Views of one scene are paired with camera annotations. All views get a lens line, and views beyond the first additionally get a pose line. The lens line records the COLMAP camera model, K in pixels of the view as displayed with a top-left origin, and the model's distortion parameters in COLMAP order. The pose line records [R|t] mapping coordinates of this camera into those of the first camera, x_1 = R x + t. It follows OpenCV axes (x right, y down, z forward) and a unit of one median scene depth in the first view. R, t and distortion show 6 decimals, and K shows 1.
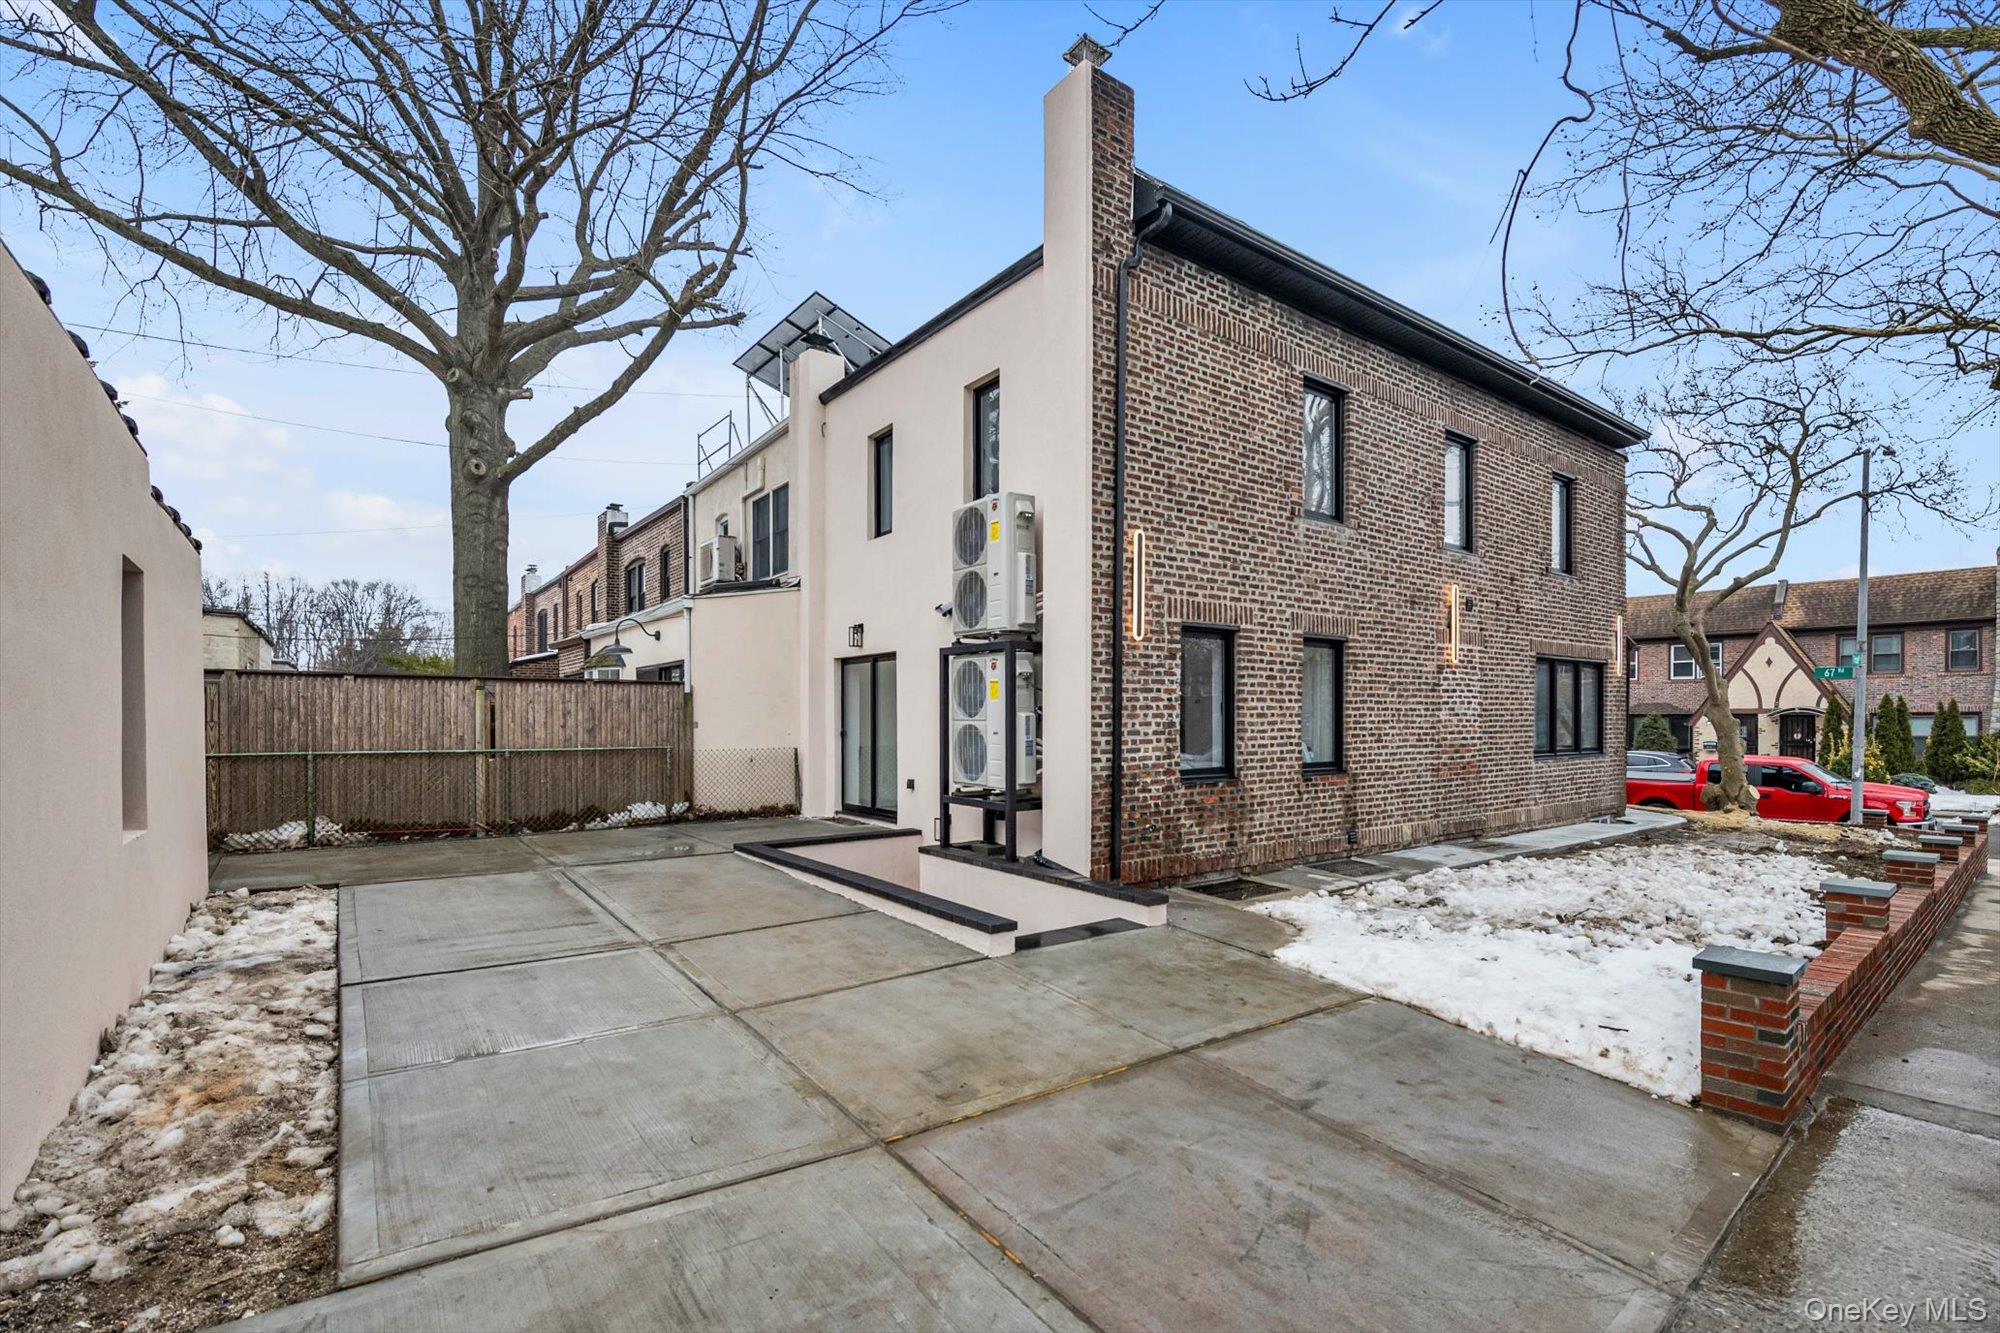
lens RADIAL K [[913.0, 0, 1008.4], [0, 913.0, 726.2], [0, 0, 1]] dist [-0.000992, -0.000330]
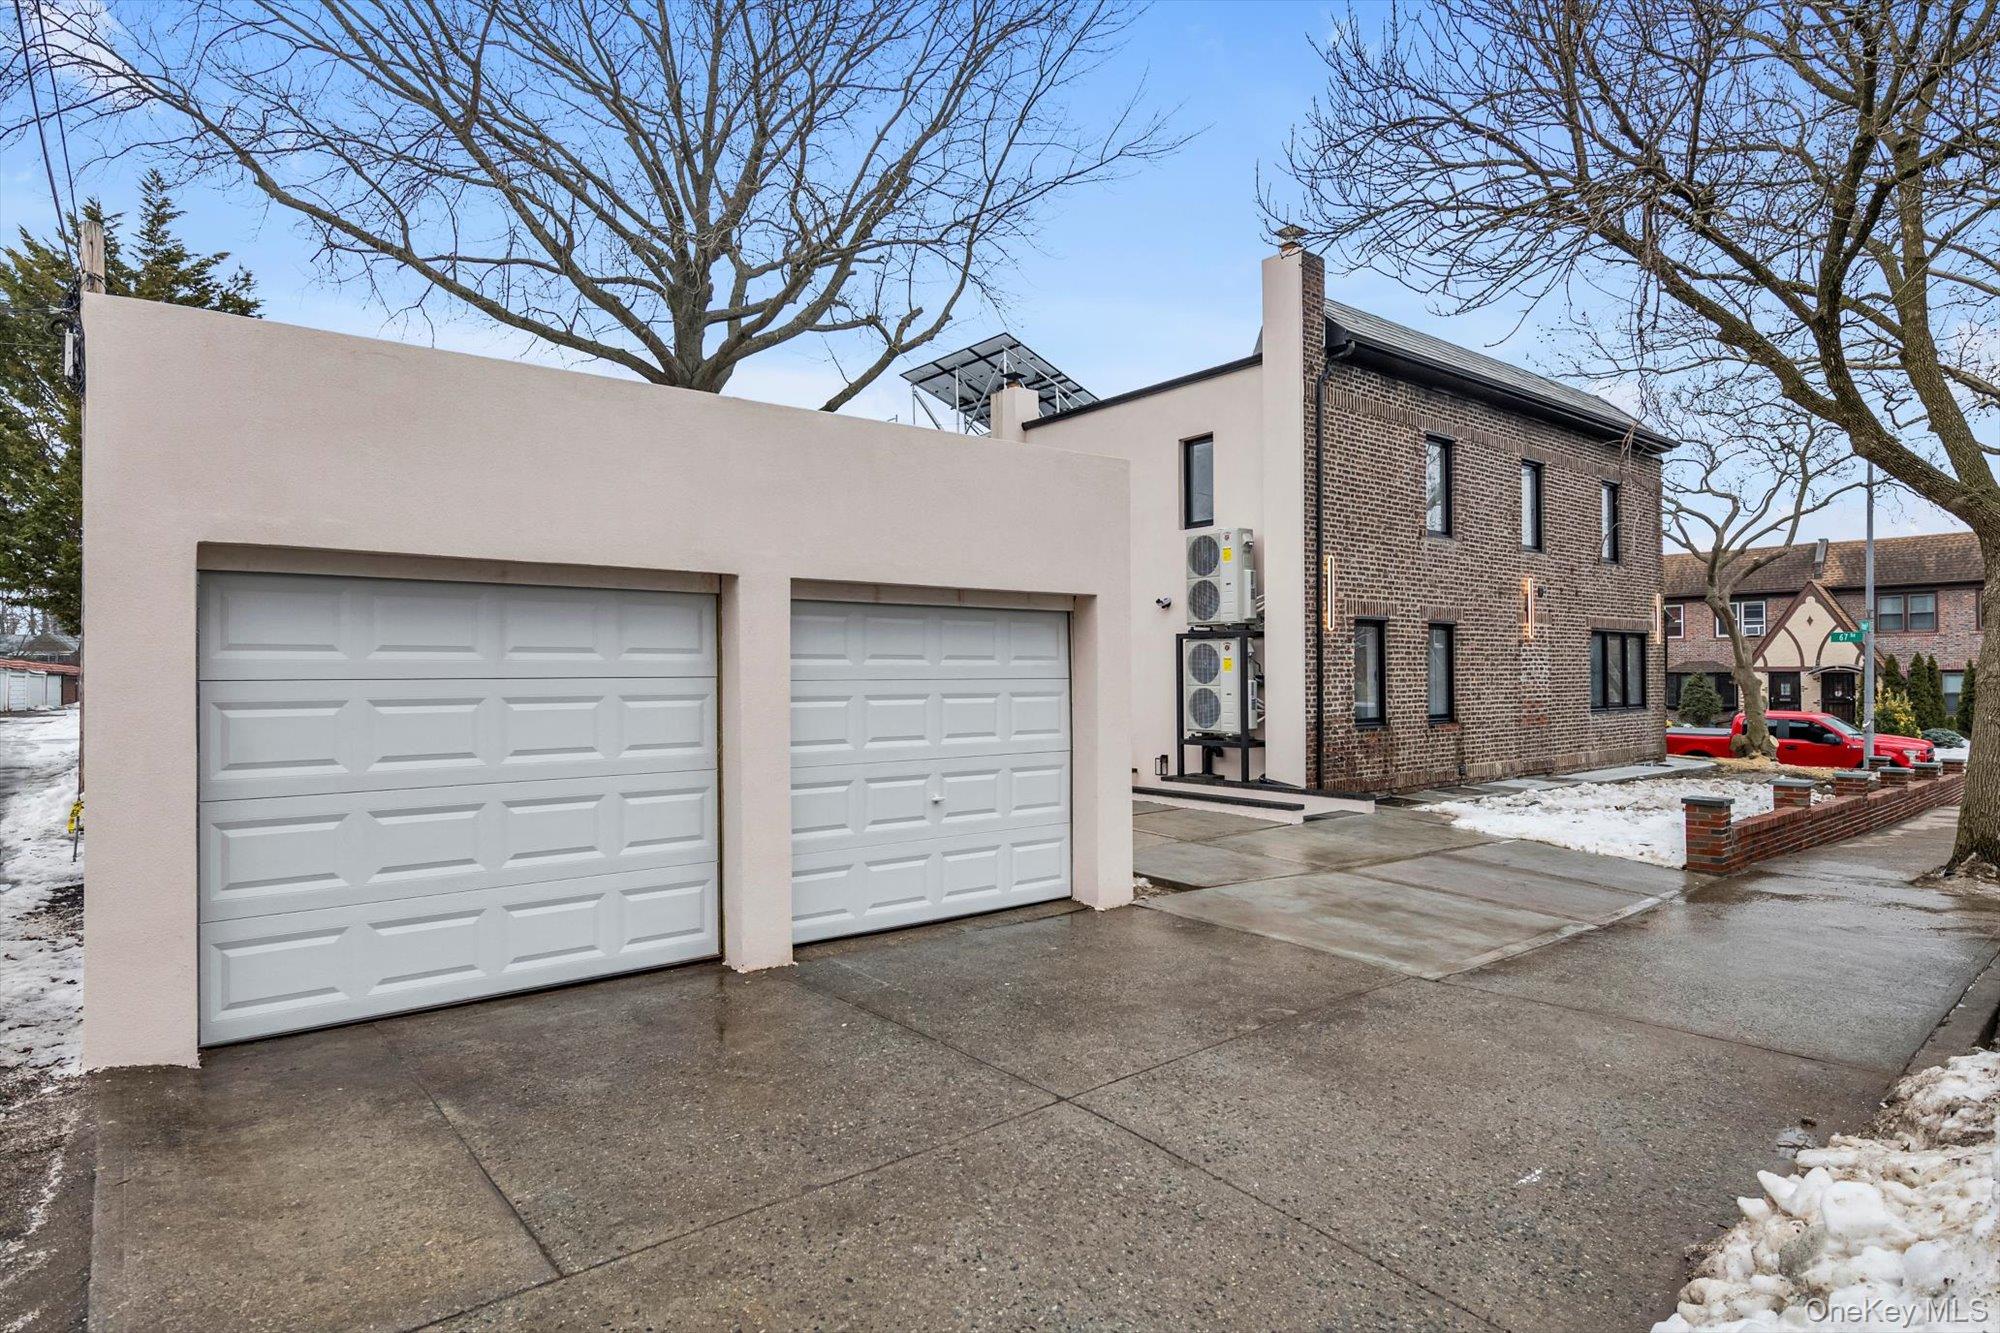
lens RADIAL K [[1097.7, 0, 1000.0], [0, 1097.7, 666.5], [0, 0, 1]] dist [0.011850, 0.000185]
pose [[0.999108, -0.005531, 0.041876, -0.320431], [0.006348, 0.999791, -0.019413, -0.003410], [-0.041760, 0.019661, 0.998934, -0.513510]]
